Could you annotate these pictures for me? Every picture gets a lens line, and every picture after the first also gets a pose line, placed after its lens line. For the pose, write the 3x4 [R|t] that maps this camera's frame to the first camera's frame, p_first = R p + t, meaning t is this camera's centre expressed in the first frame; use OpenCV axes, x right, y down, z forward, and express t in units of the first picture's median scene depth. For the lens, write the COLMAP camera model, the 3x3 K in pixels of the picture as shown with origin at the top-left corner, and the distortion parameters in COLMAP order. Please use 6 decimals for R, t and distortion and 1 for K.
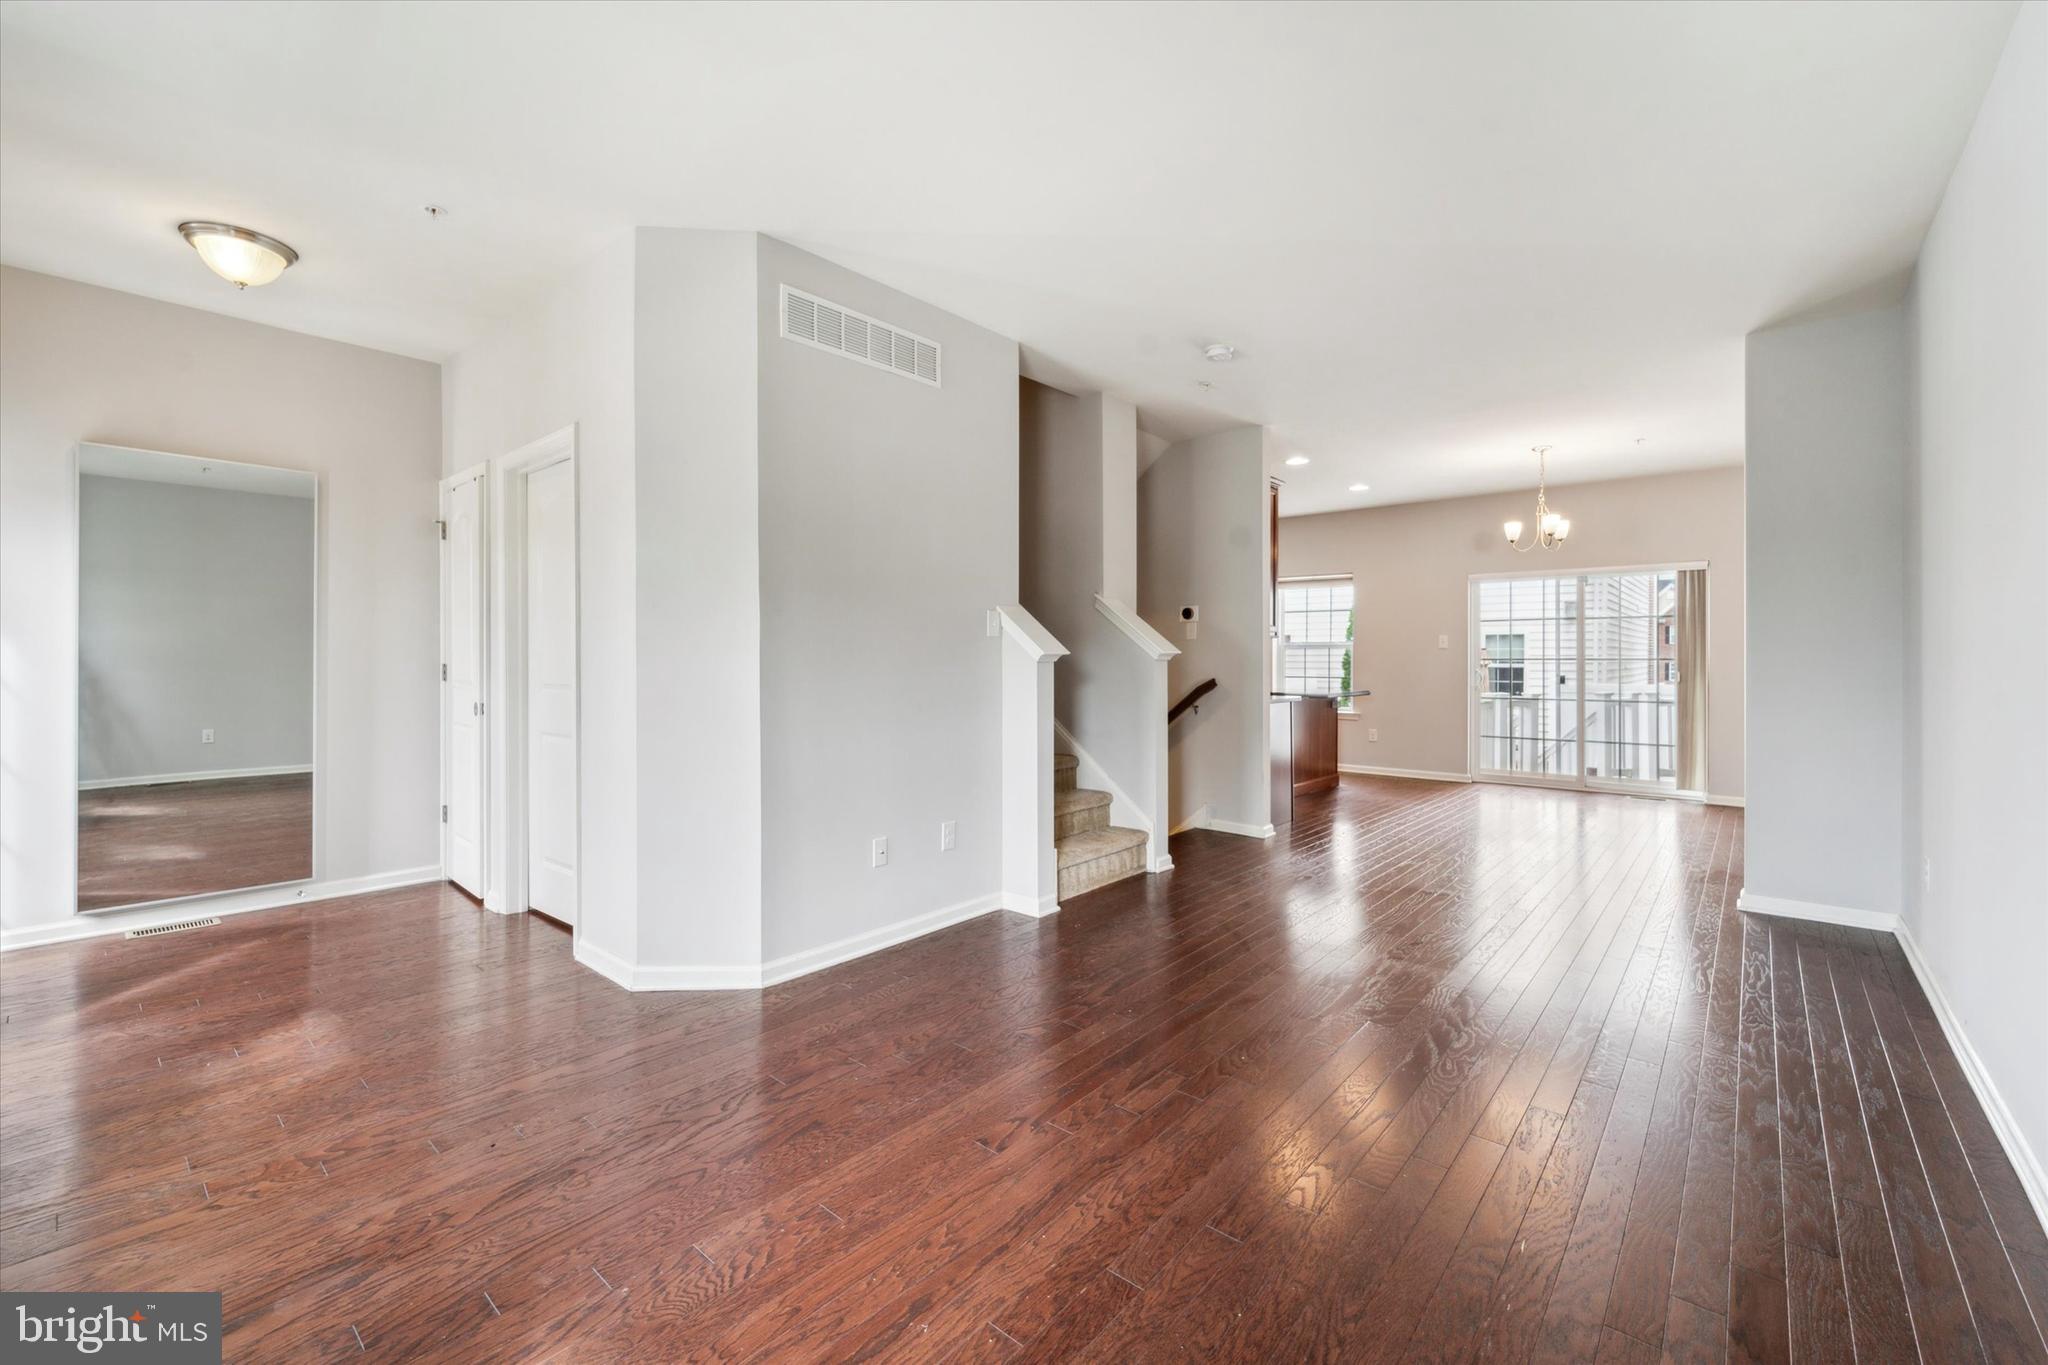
lens RADIAL K [[839.6, 0, 1031.1], [0, 839.6, 669.7], [0, 0, 1]] dist [-0.001068, -0.000931]
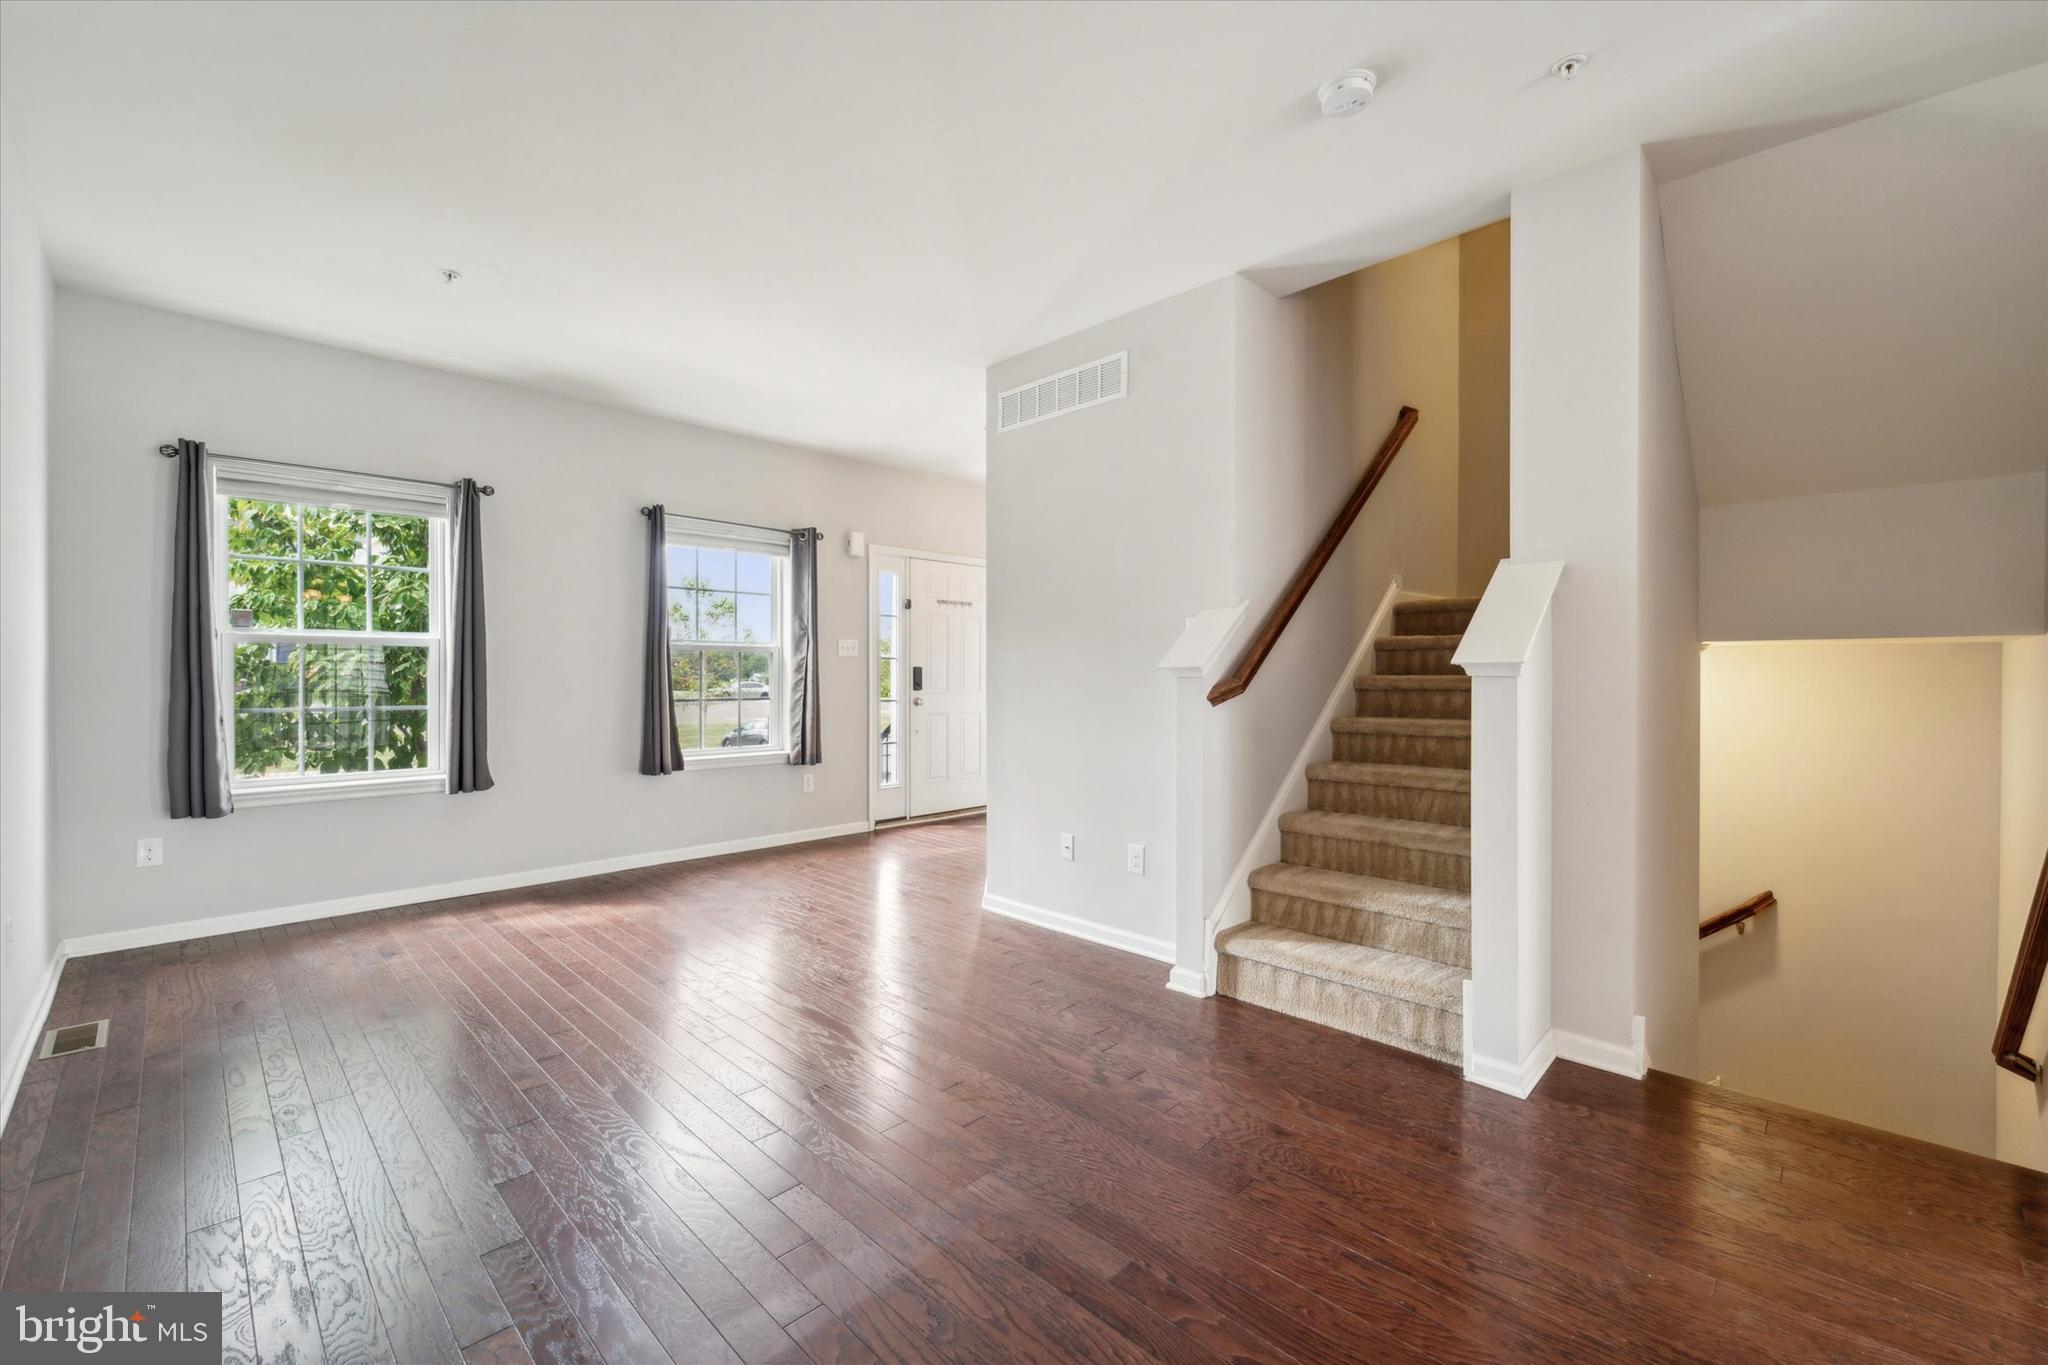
lens RADIAL K [[837.7, 0, 1021.1], [0, 837.7, 676.4], [0, 0, 1]] dist [0.018490, -0.000070]
pose [[-0.070581, 0.008575, -0.997469, 0.913765], [-0.008264, 0.999924, 0.009181, -0.018214], [0.997472, 0.008891, -0.070504, 0.994035]]
